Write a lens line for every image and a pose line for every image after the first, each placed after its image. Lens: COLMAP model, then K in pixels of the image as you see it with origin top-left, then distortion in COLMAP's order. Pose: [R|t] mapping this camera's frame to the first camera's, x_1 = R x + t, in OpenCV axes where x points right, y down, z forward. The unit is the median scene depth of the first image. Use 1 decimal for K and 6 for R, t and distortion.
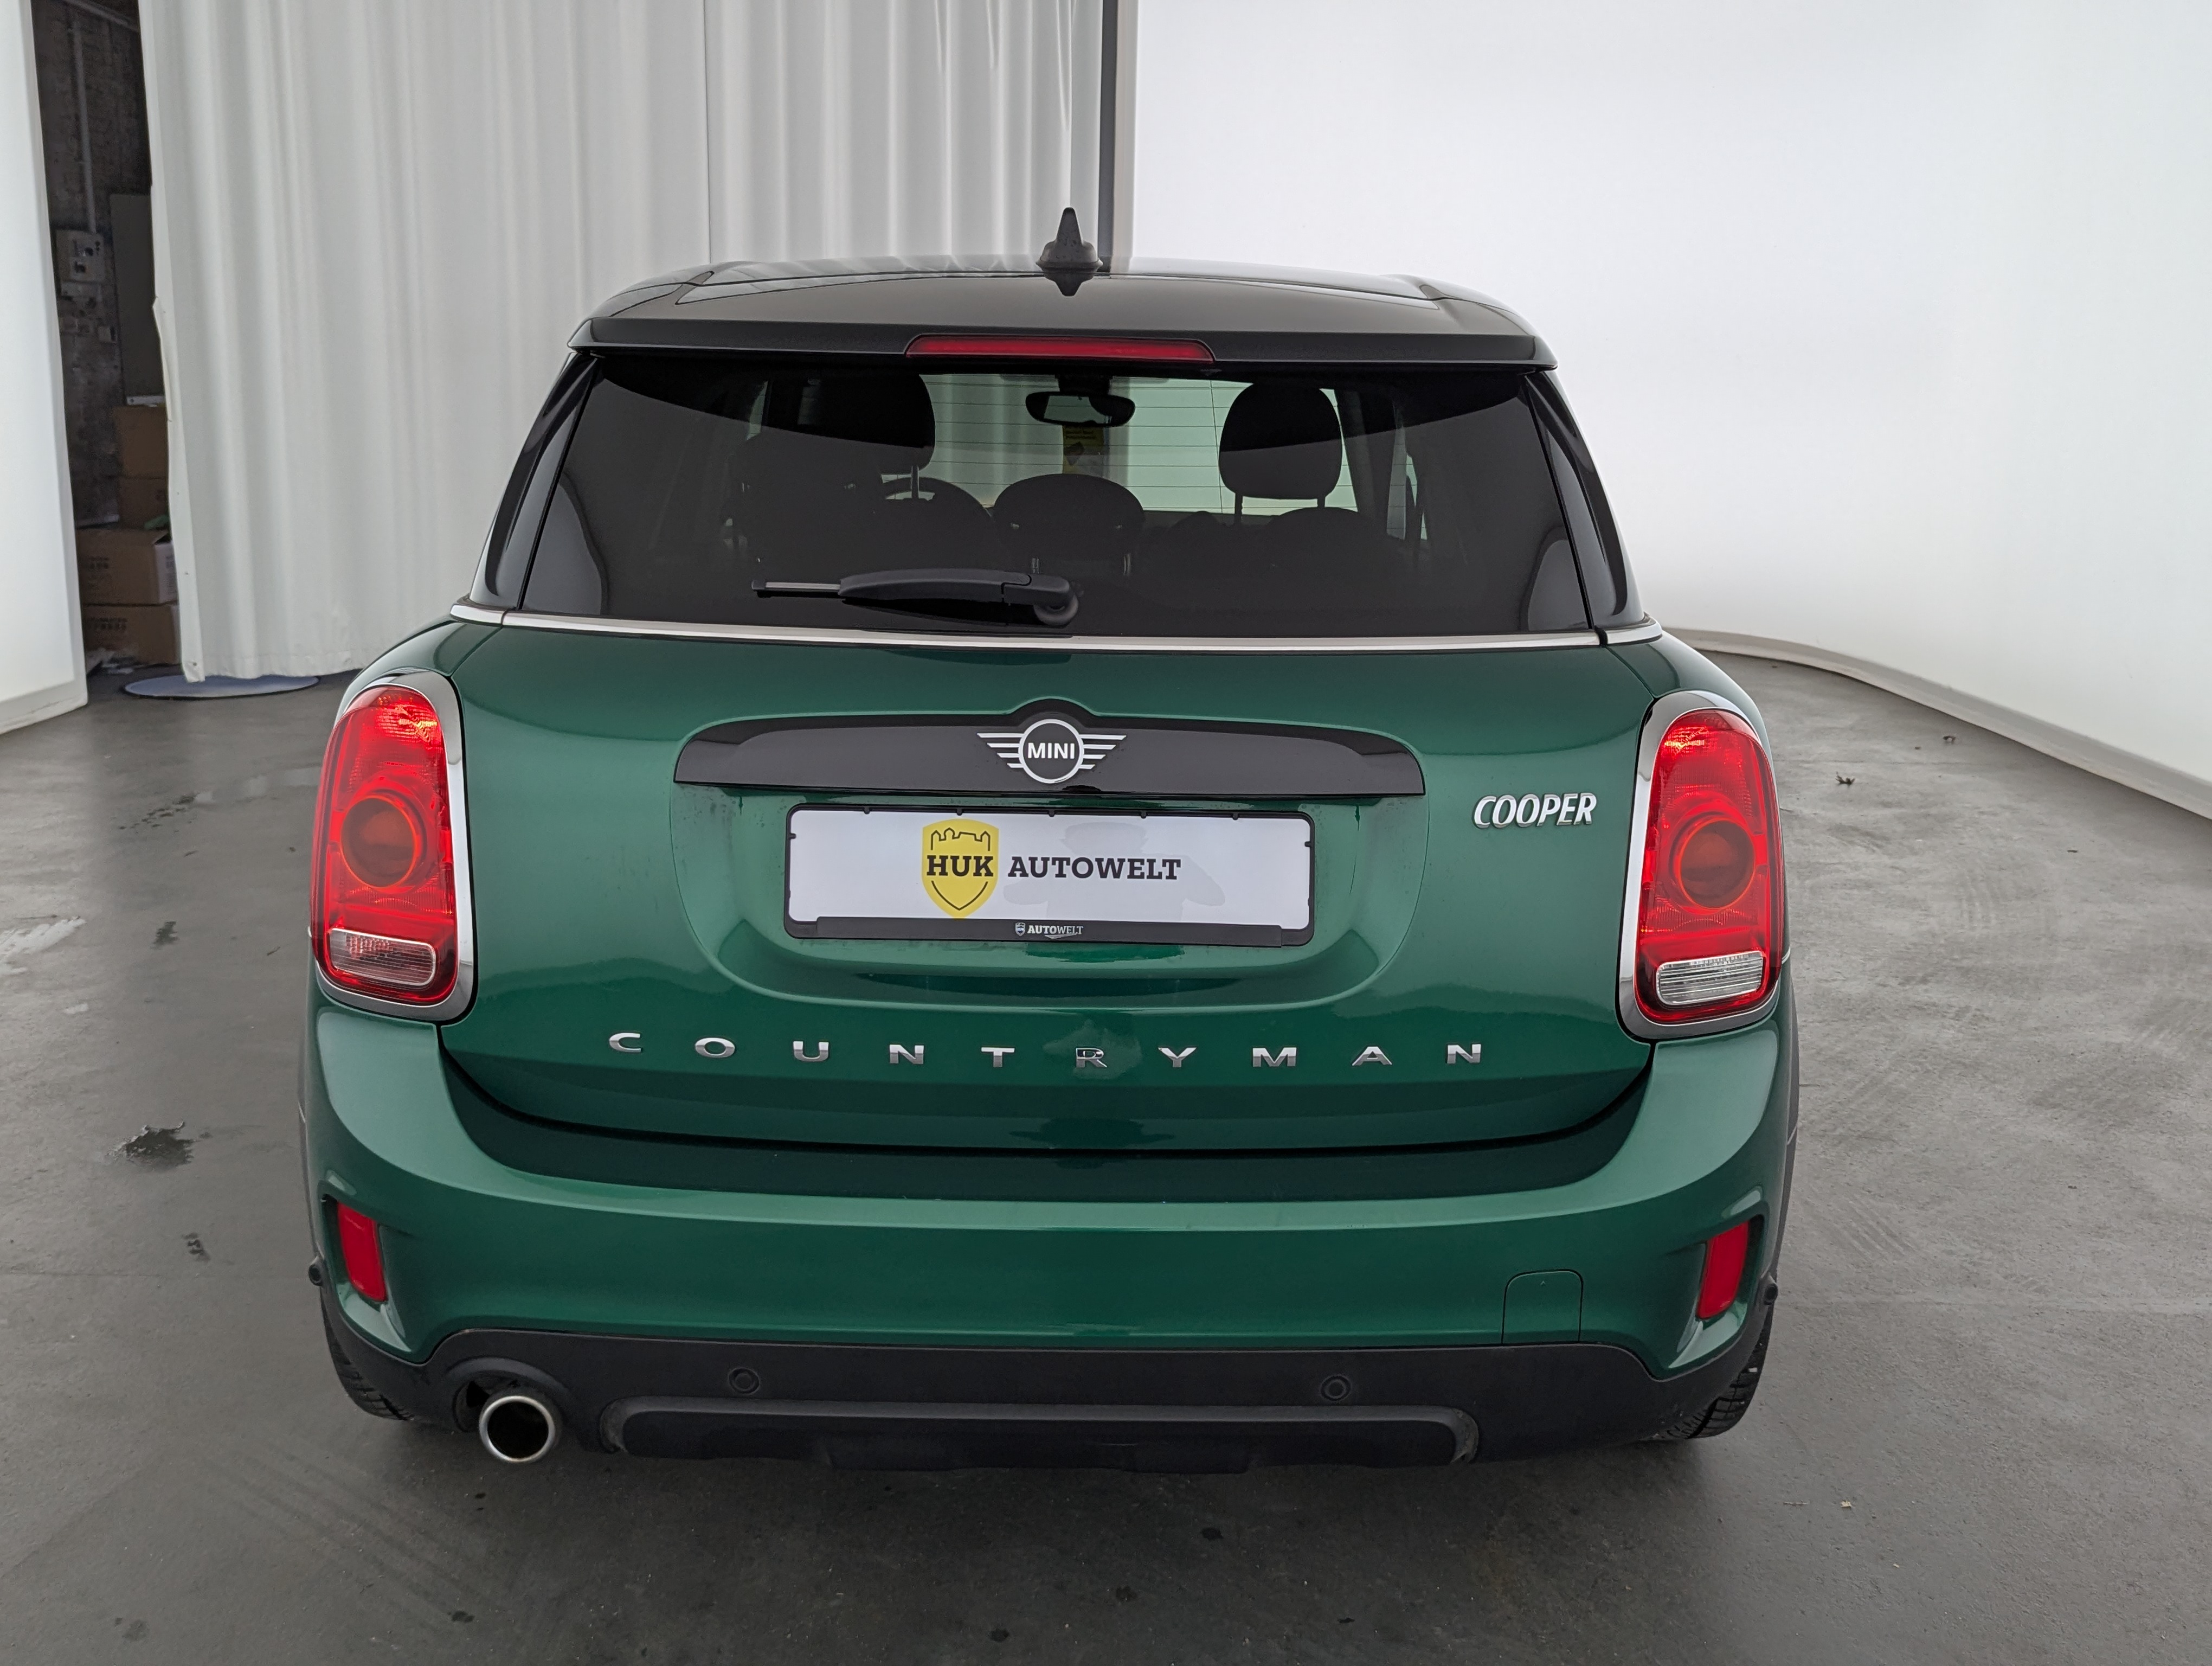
lens RADIAL K [[1856.0, 0, 1119.1], [0, 1856.0, 758.2], [0, 0, 1]] dist [0.091370, -0.075818]
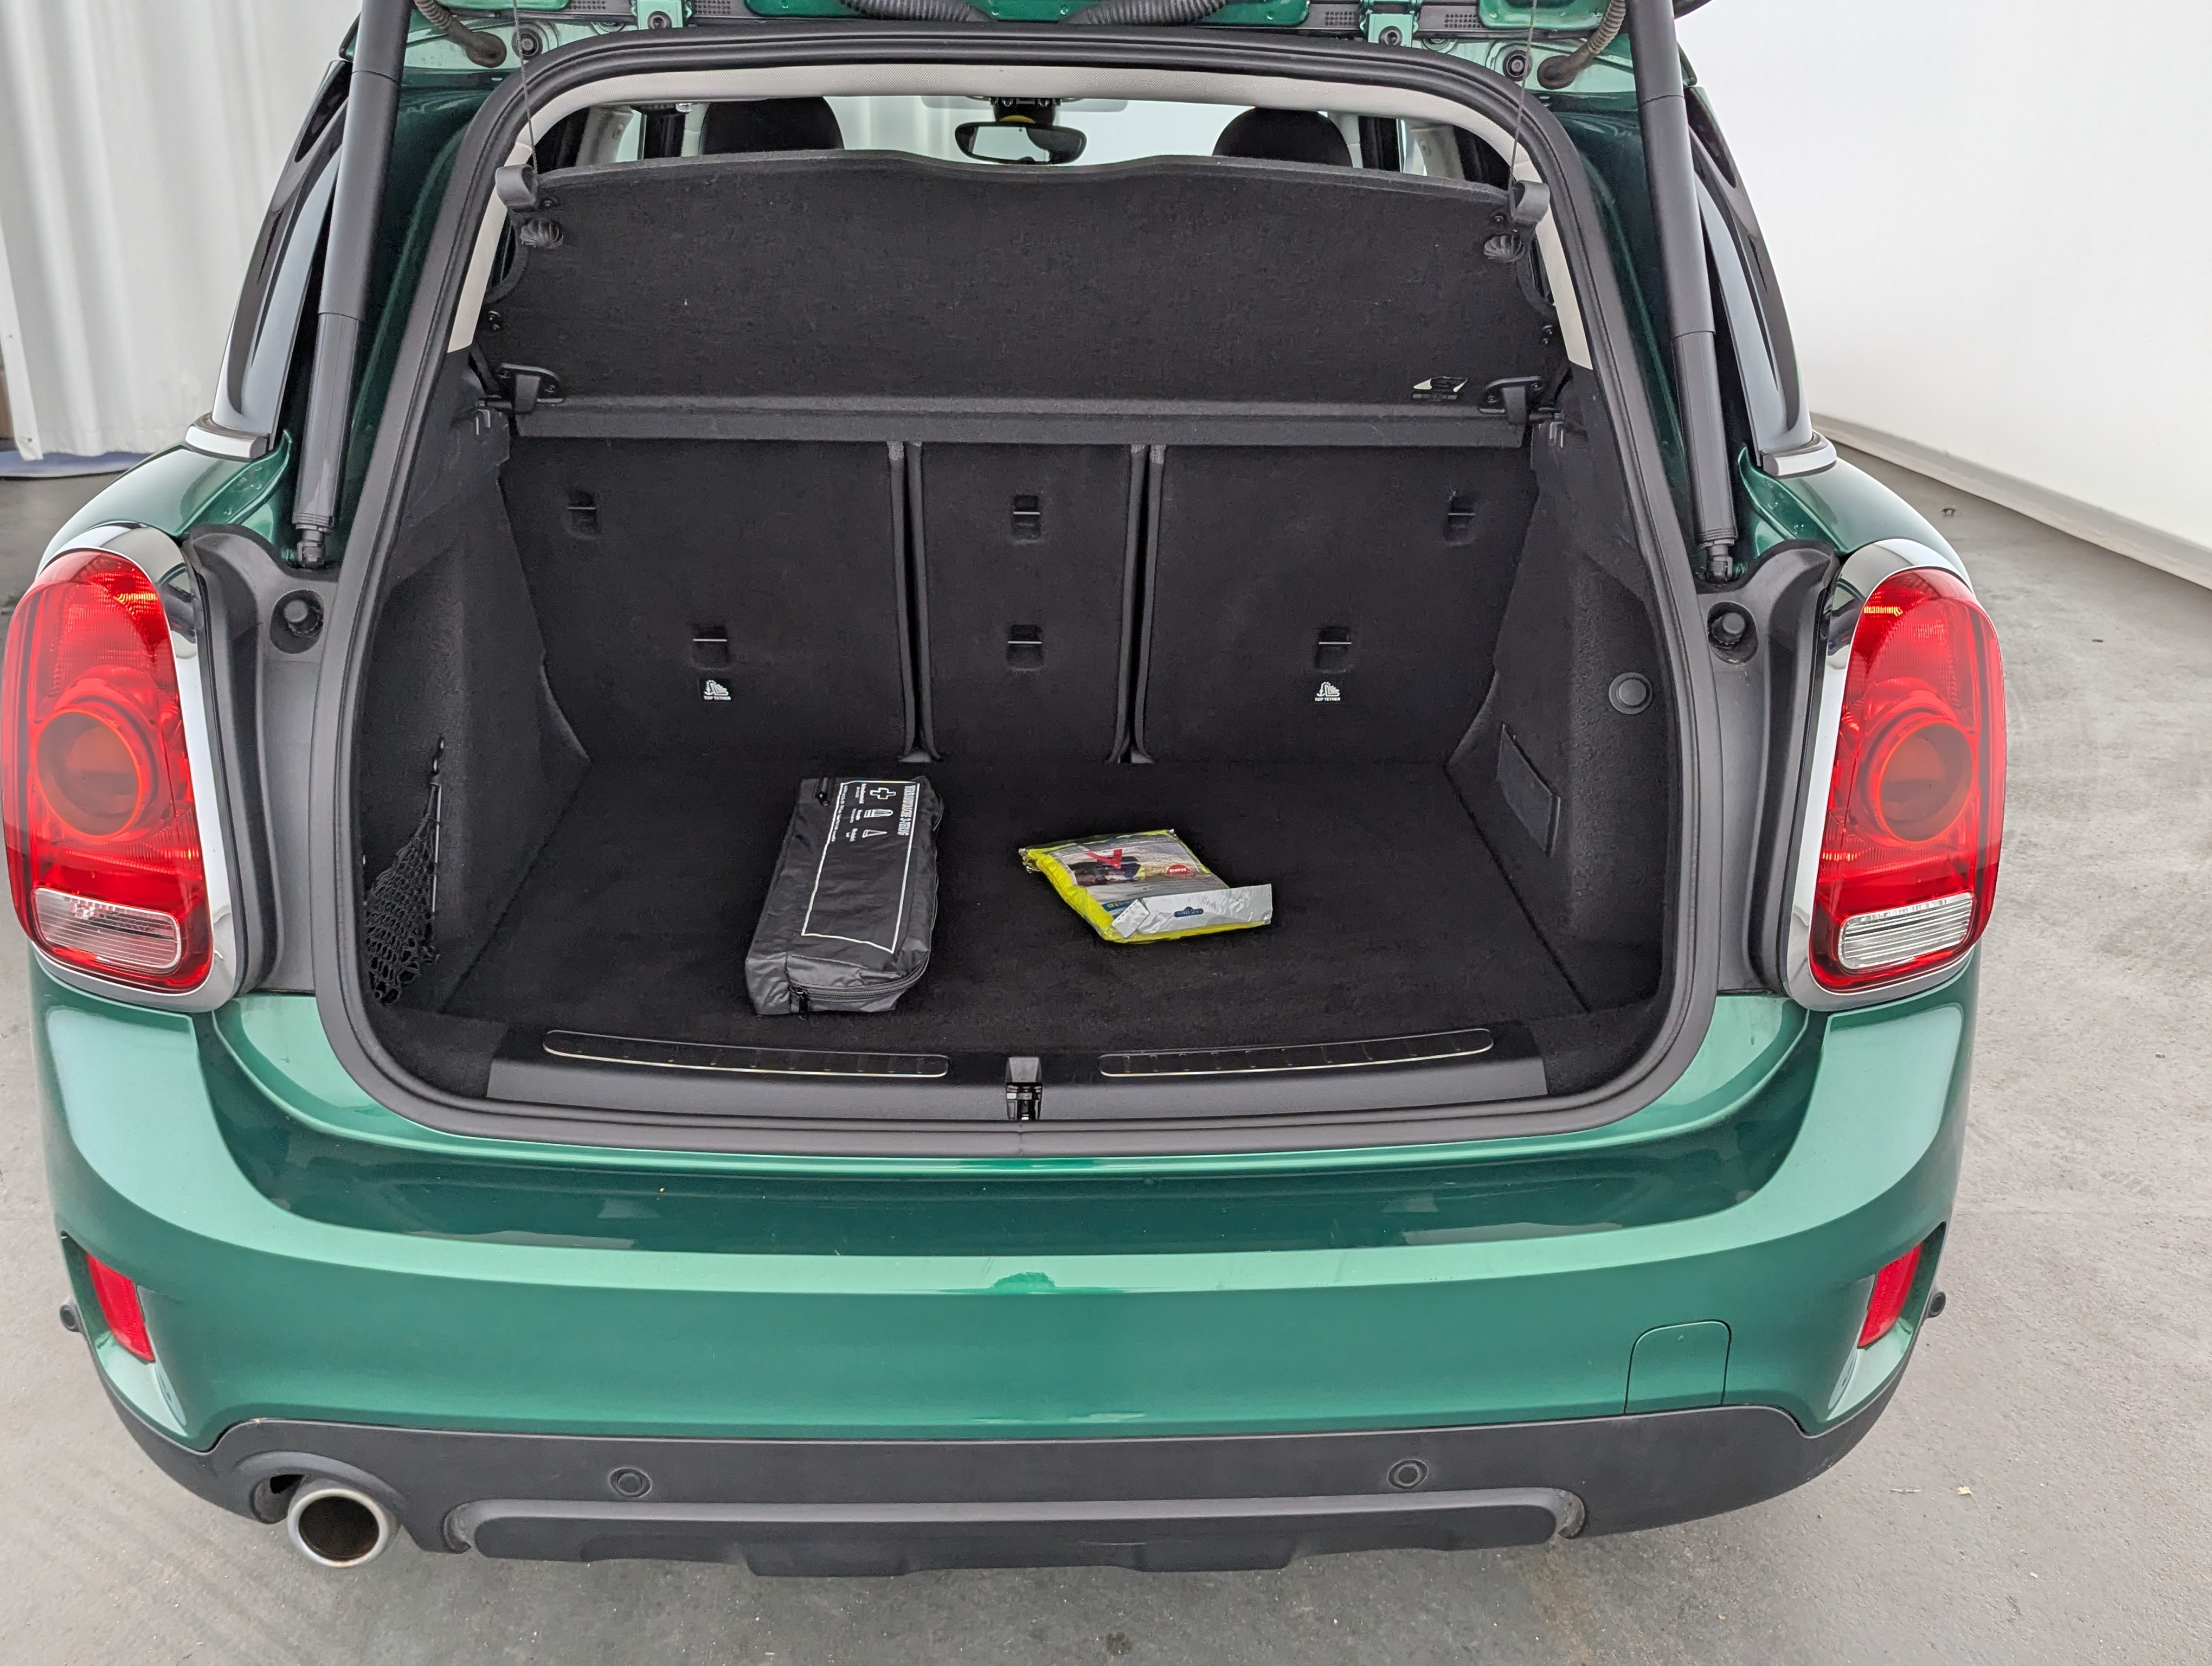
lens RADIAL K [[2021.7, 0, 1106.0], [0, 2021.7, 833.0], [0, 0, 1]] dist [0.051961, -0.021410]
pose [[0.999693, -0.010822, 0.022306, -0.018007], [0.007561, 0.989924, 0.141398, -0.031999], [-0.023611, -0.141185, 0.989702, 0.169251]]
